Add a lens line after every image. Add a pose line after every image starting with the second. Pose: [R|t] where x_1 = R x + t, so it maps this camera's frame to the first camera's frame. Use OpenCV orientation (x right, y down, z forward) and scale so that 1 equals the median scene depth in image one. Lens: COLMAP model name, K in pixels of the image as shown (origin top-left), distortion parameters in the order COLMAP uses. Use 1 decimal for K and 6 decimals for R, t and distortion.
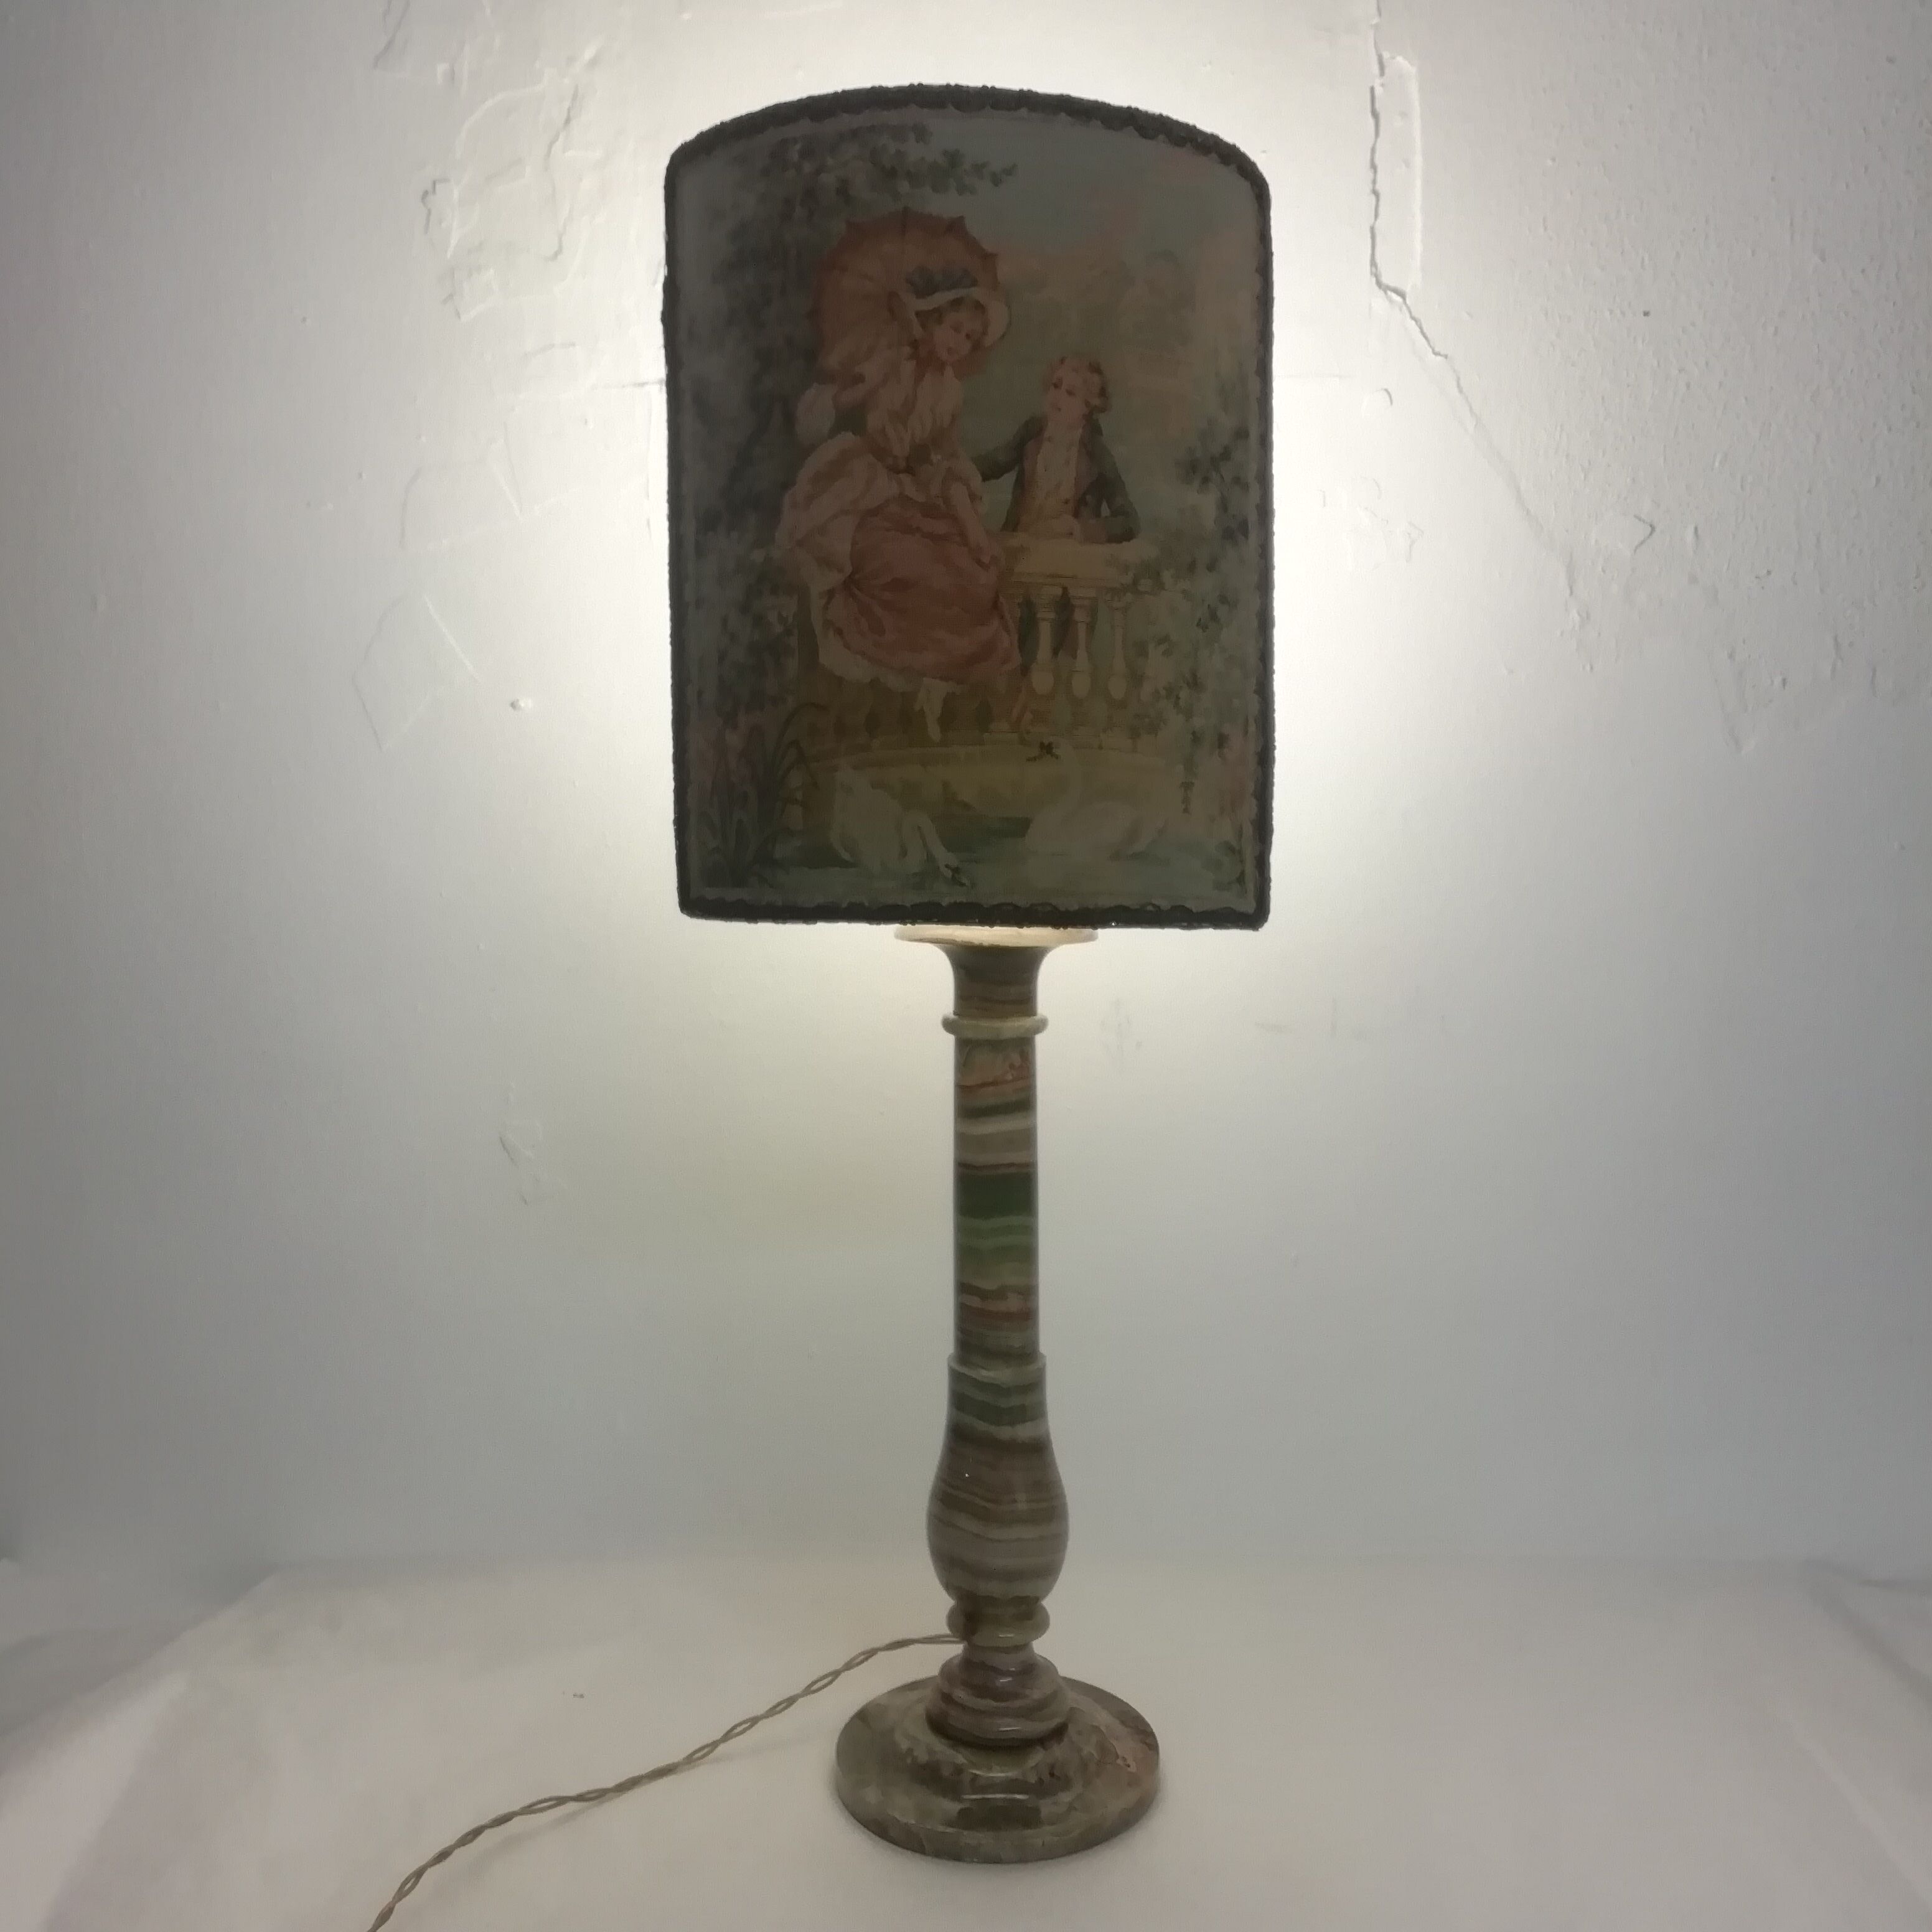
lens RADIAL K [[1953.0, 0, 966.0], [0, 1953.0, 966.0], [0, 0, 1]] dist [0.034157, 0.005088]
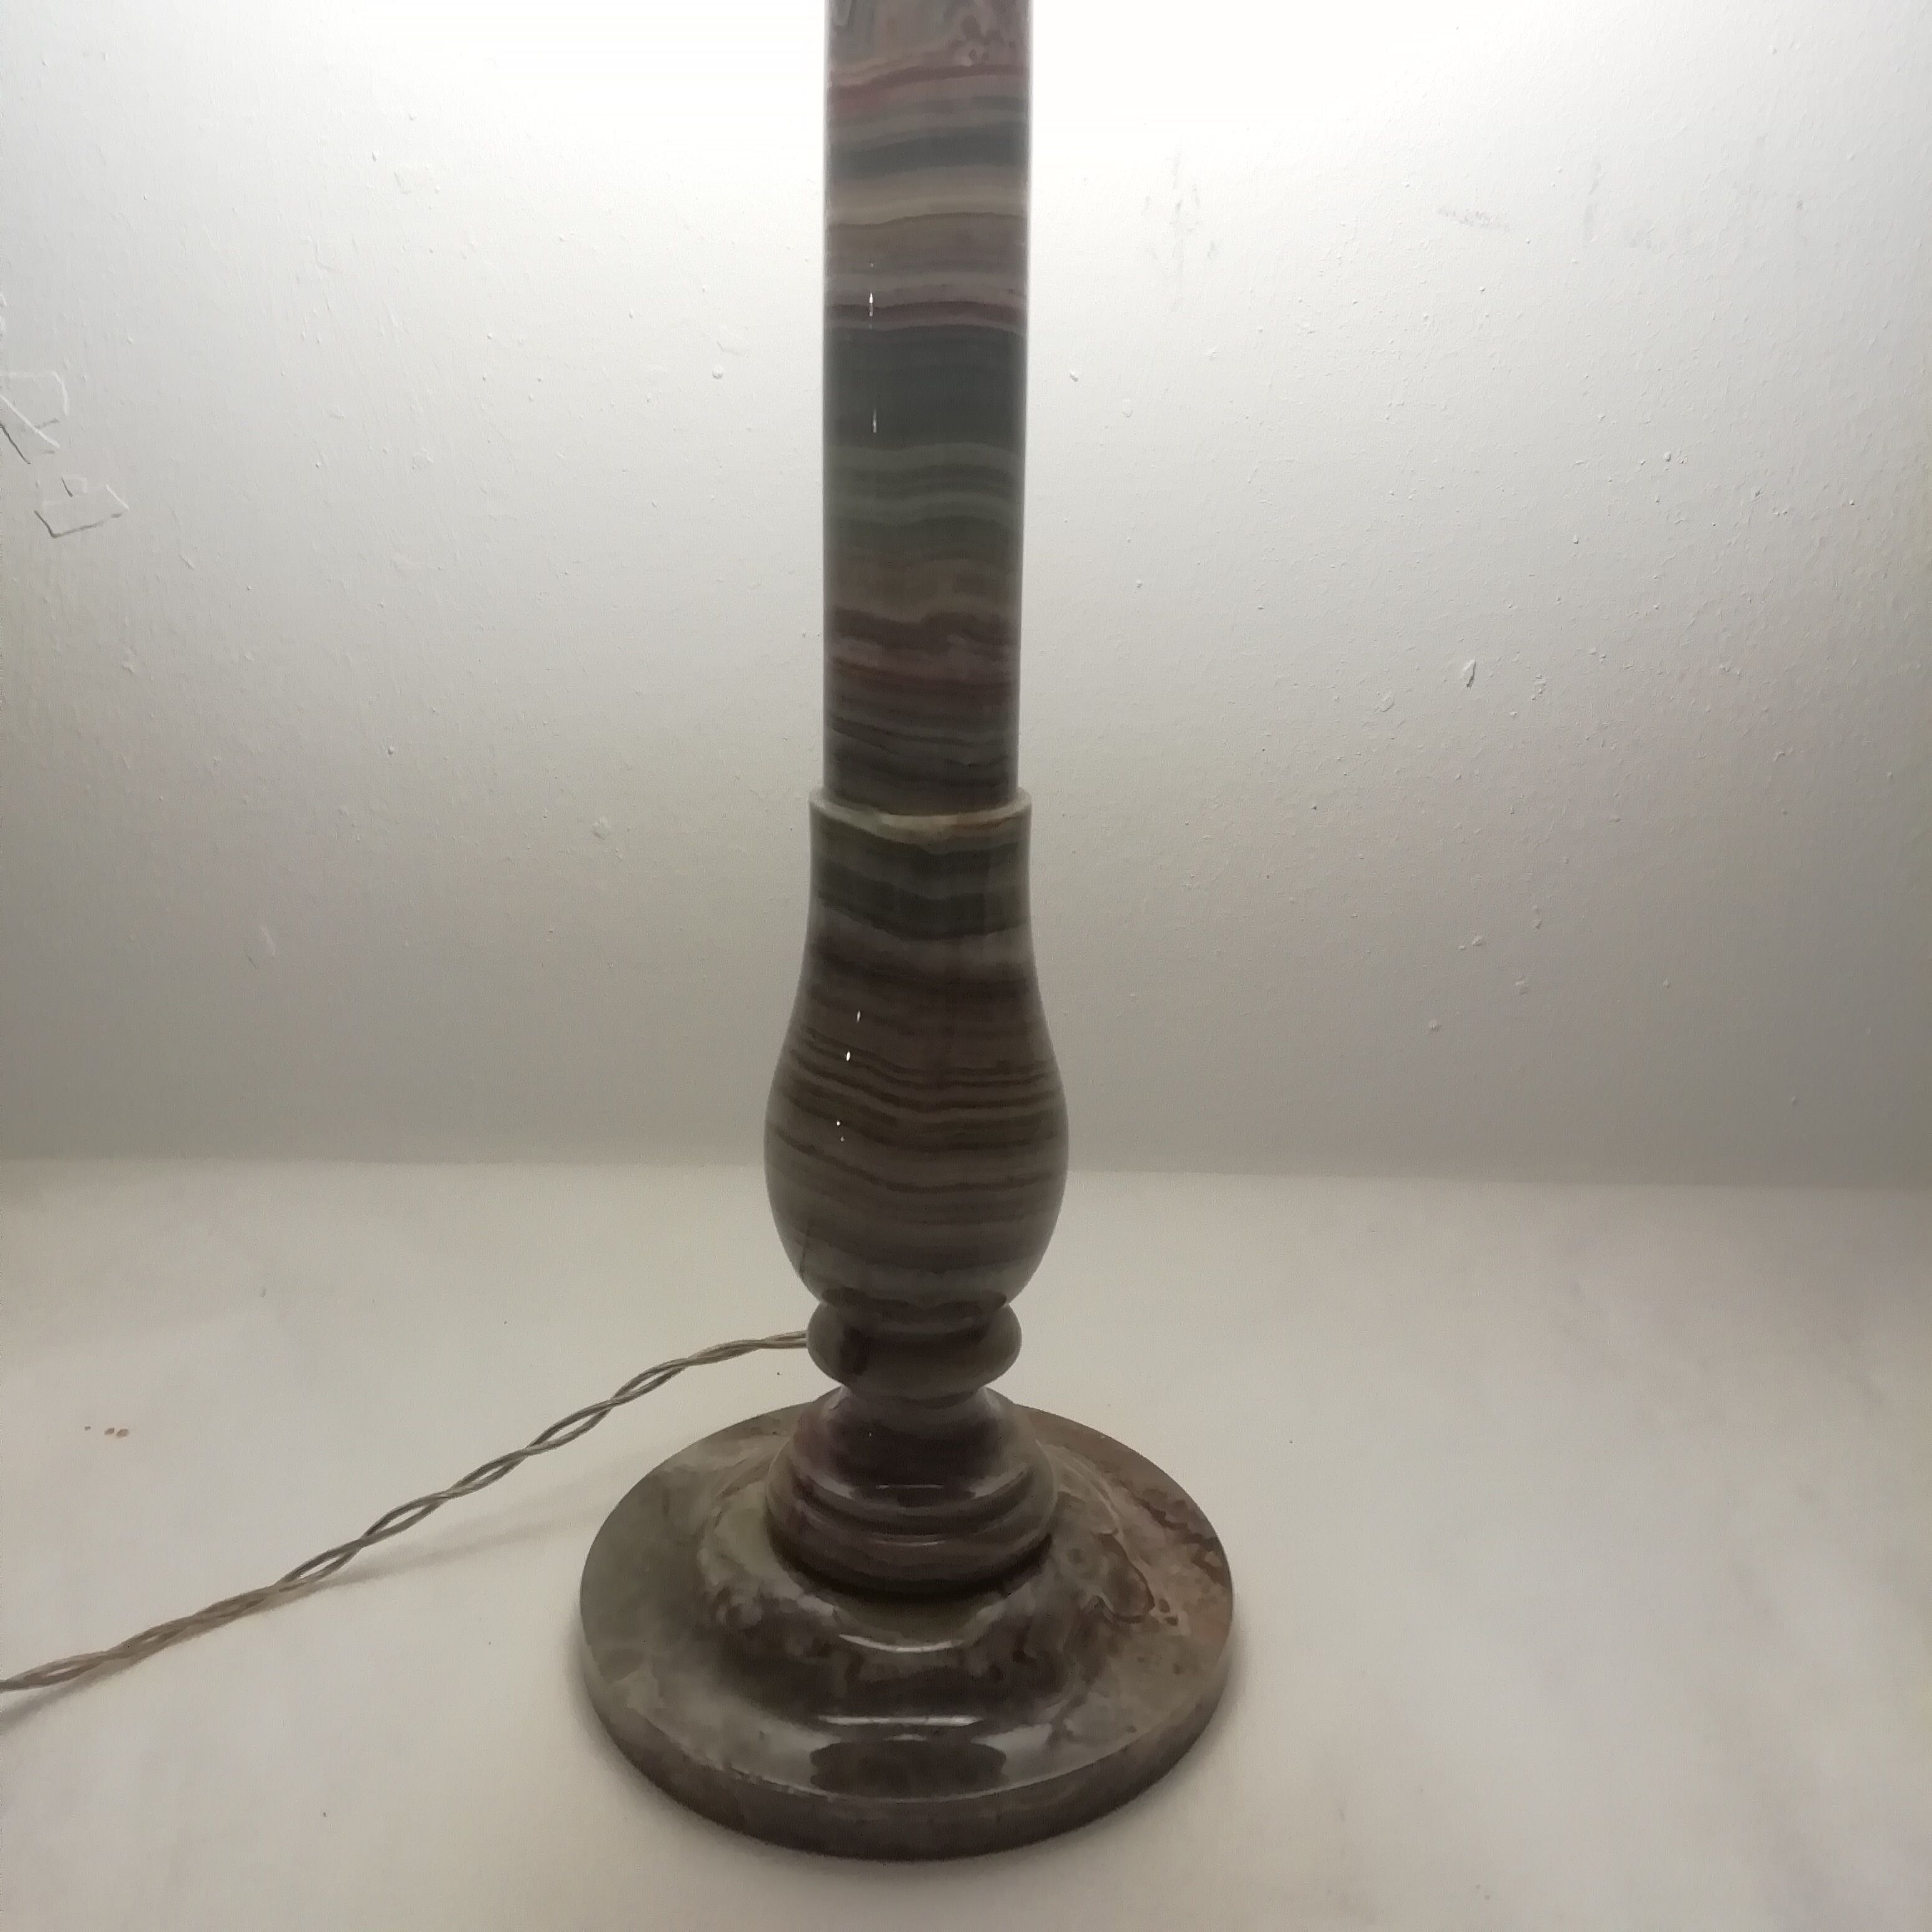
lens RADIAL K [[2447.0, 0, 966.0], [0, 2447.0, 966.0], [0, 0, 1]] dist [0.153118, -0.014959]
pose [[0.999454, 0.017512, 0.028025, 0.010843], [-0.023390, 0.973952, 0.225543, 0.111567], [-0.023345, -0.226076, 0.973830, 0.443929]]
